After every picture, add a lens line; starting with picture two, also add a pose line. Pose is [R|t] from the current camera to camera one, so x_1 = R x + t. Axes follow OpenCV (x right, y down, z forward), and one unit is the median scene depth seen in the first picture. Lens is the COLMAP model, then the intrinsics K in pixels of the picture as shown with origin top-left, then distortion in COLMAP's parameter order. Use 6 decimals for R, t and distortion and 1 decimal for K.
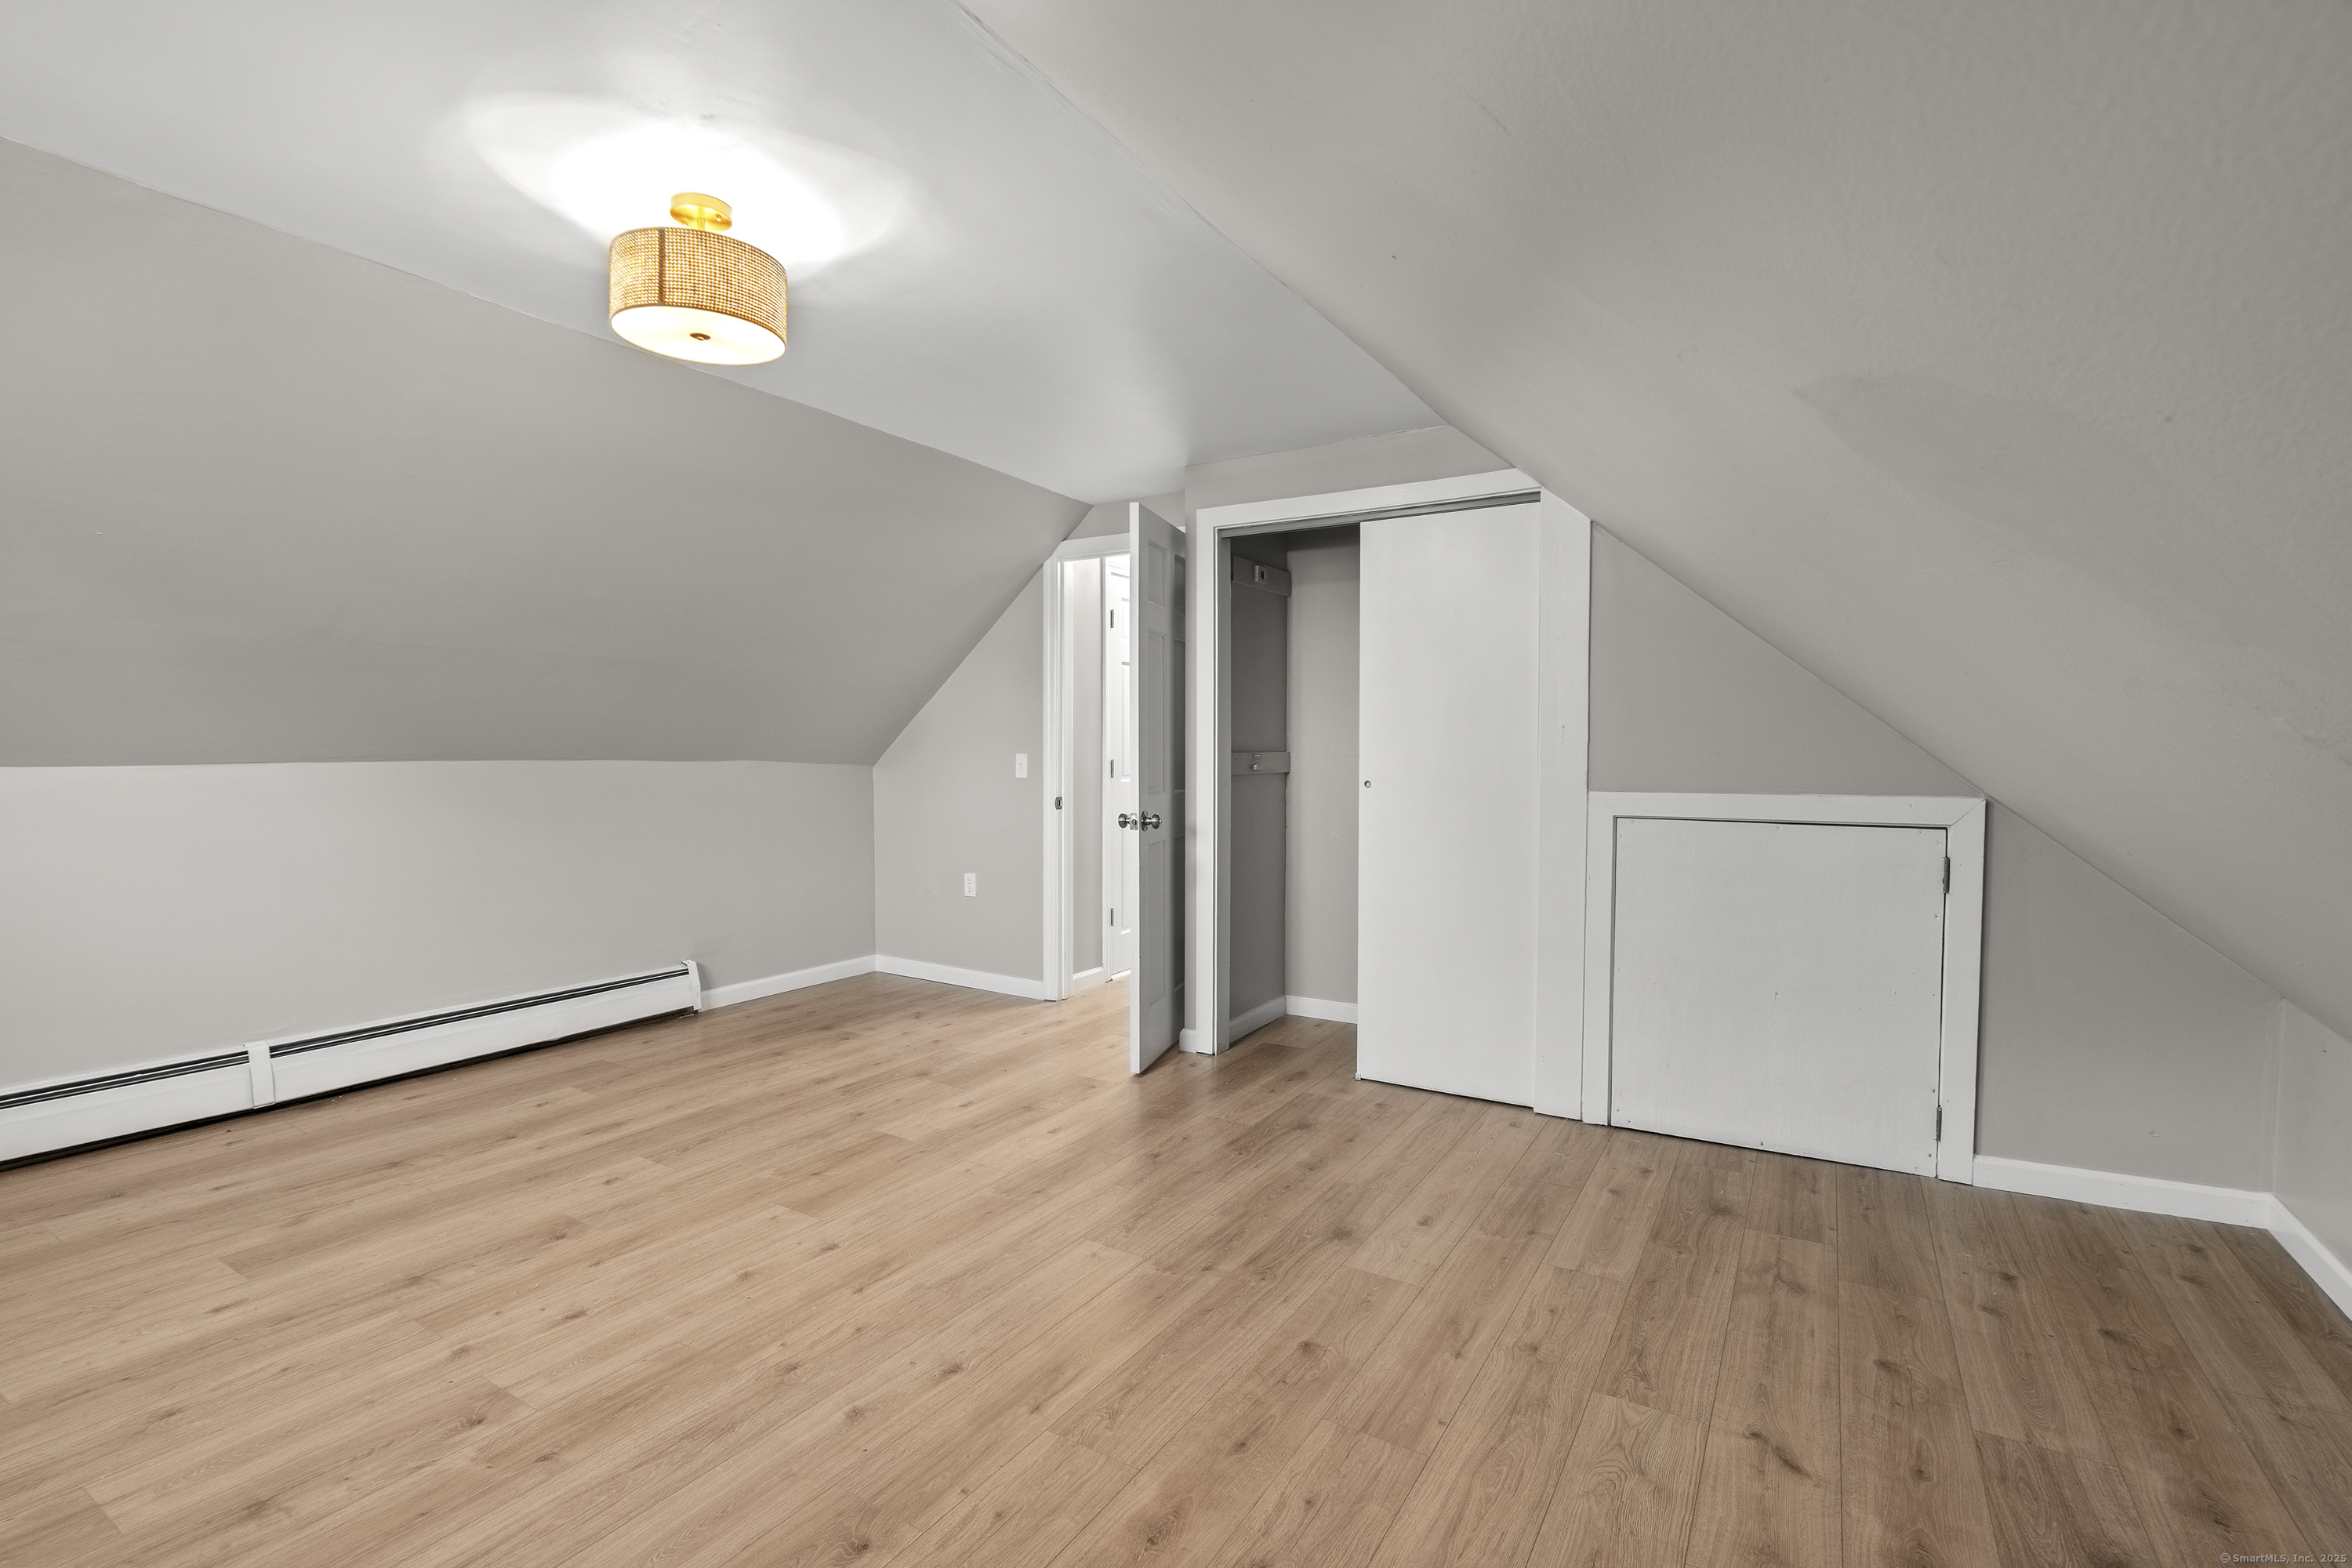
lens RADIAL K [[1066.3, 0, 1174.1], [0, 1066.3, 768.0], [0, 0, 1]] dist [-0.000897, 0.000465]
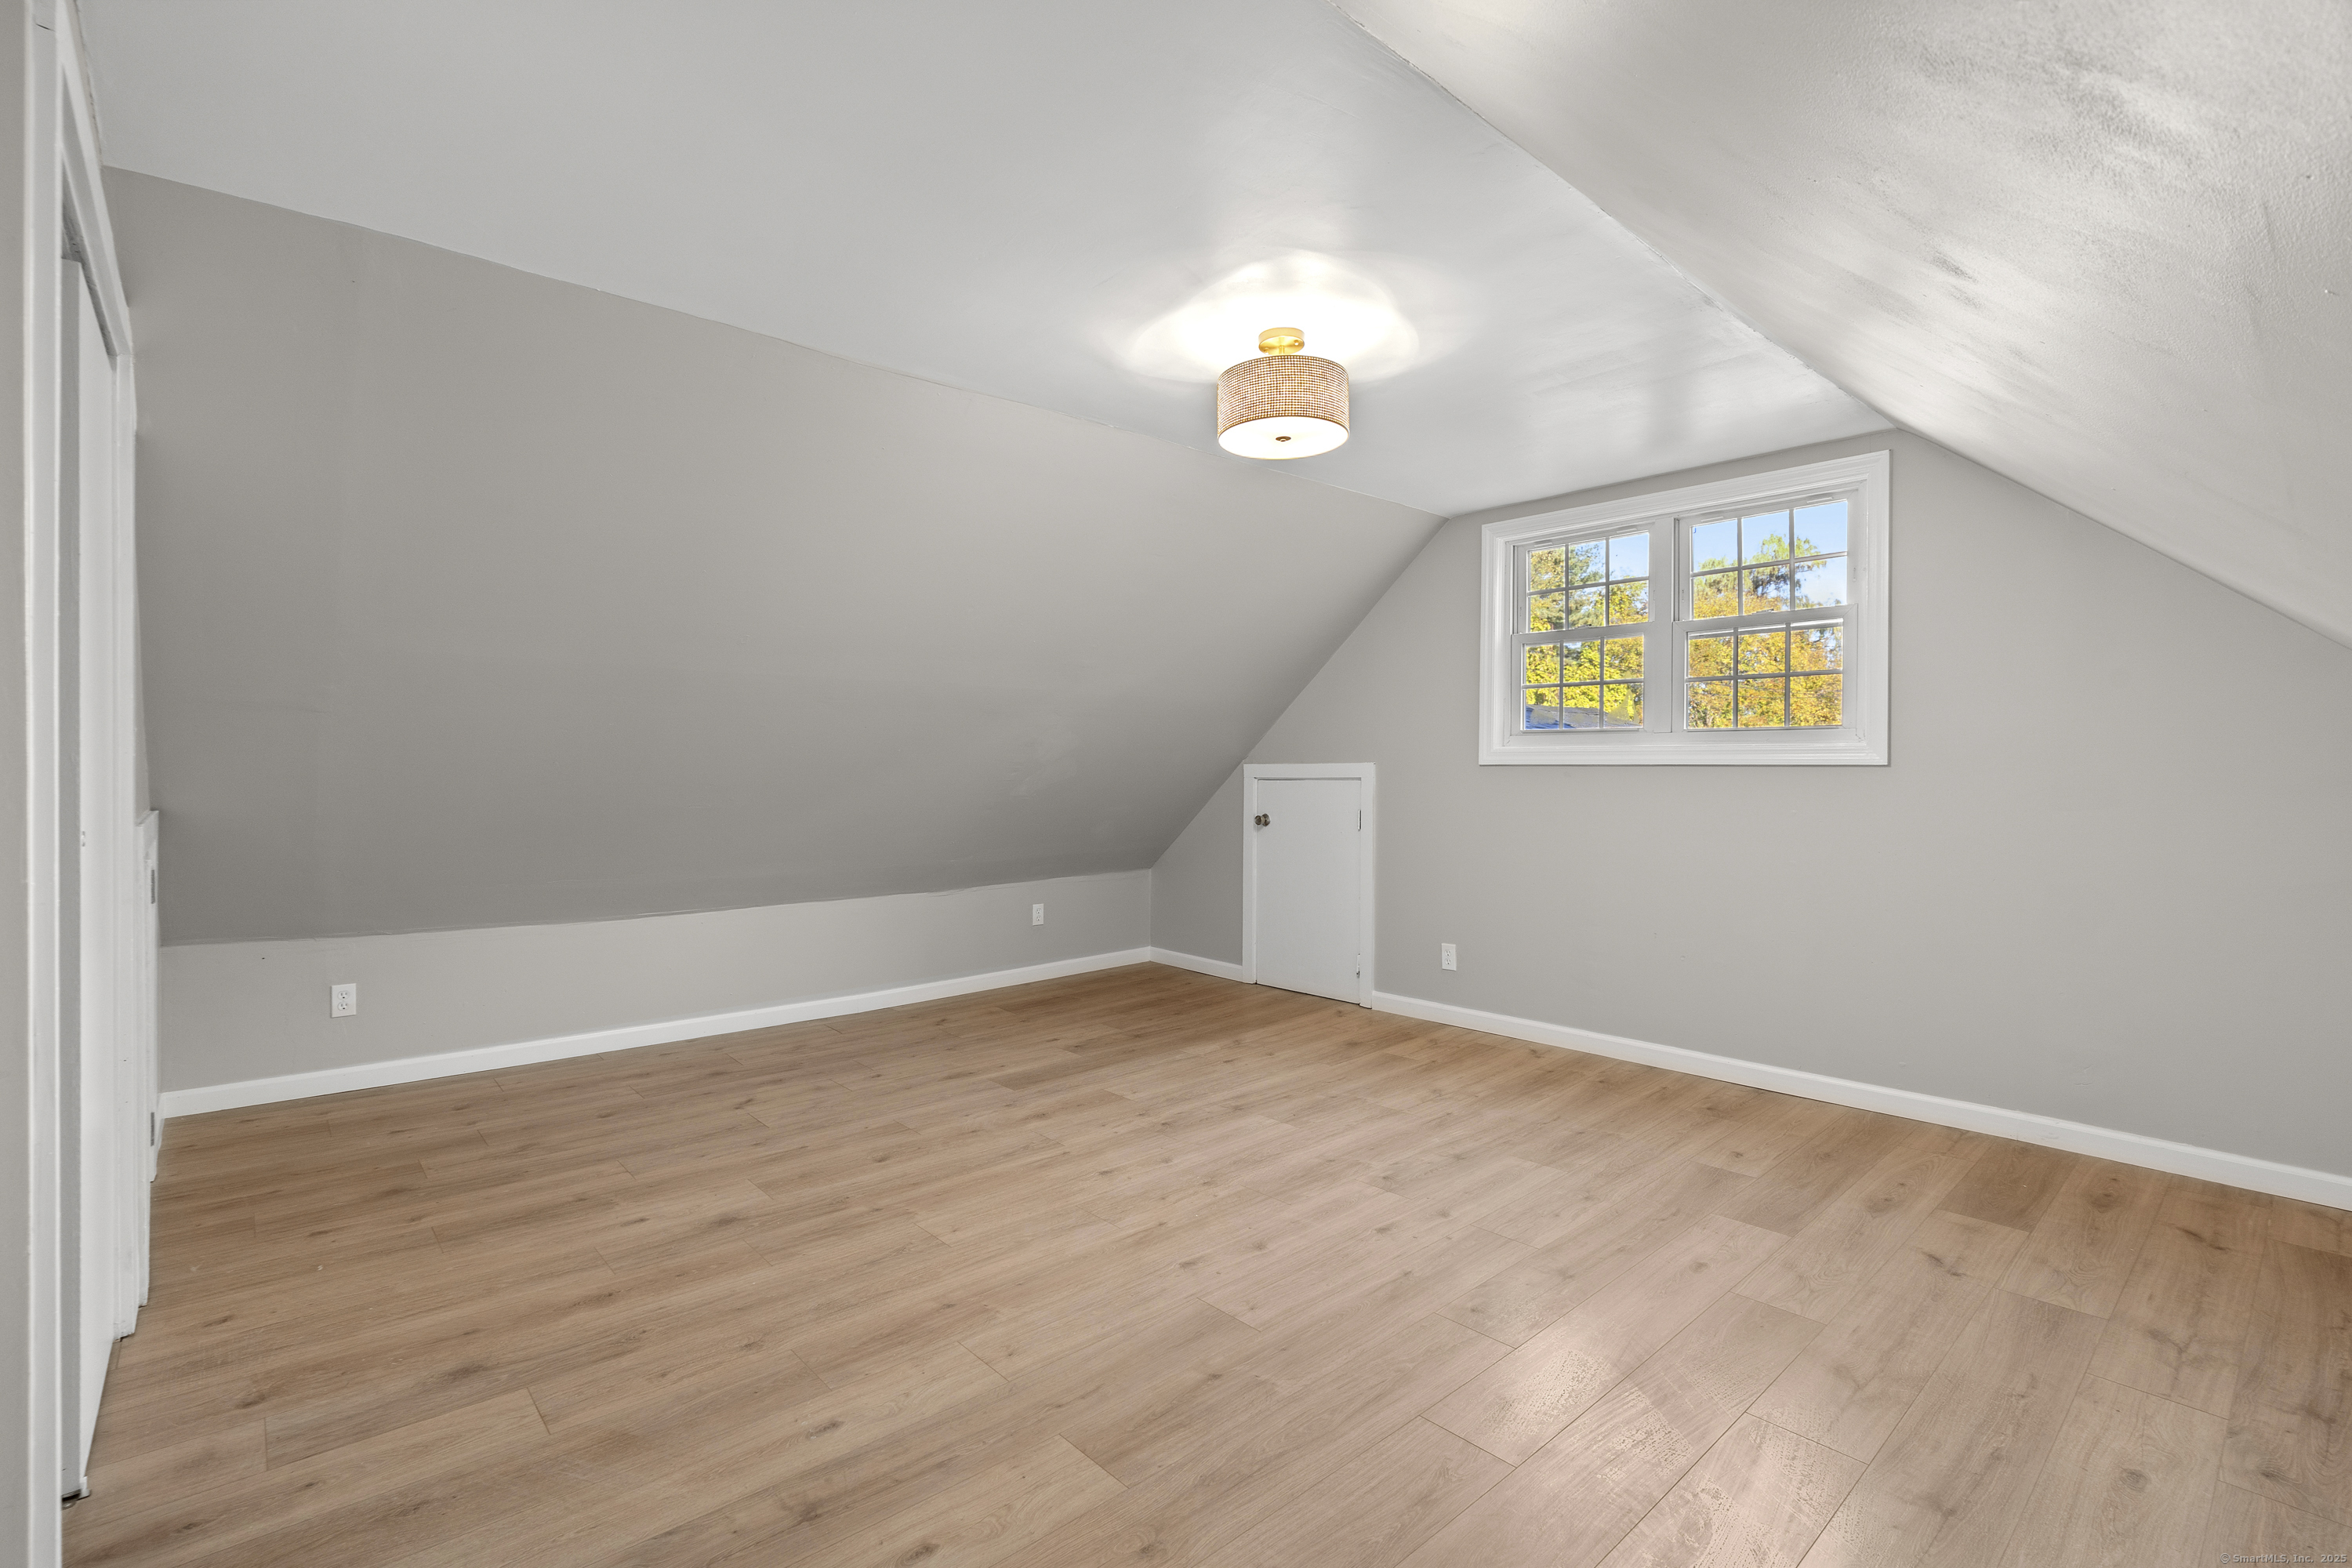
lens RADIAL K [[1066.3, 0, 1174.1], [0, 1066.3, 768.0], [0, 0, 1]] dist [-0.000897, 0.000465]
pose [[-0.957161, -0.005357, 0.289506, -0.639795], [-0.002038, 0.999929, 0.011766, -0.030935], [-0.289549, 0.010672, -0.957104, 2.094939]]
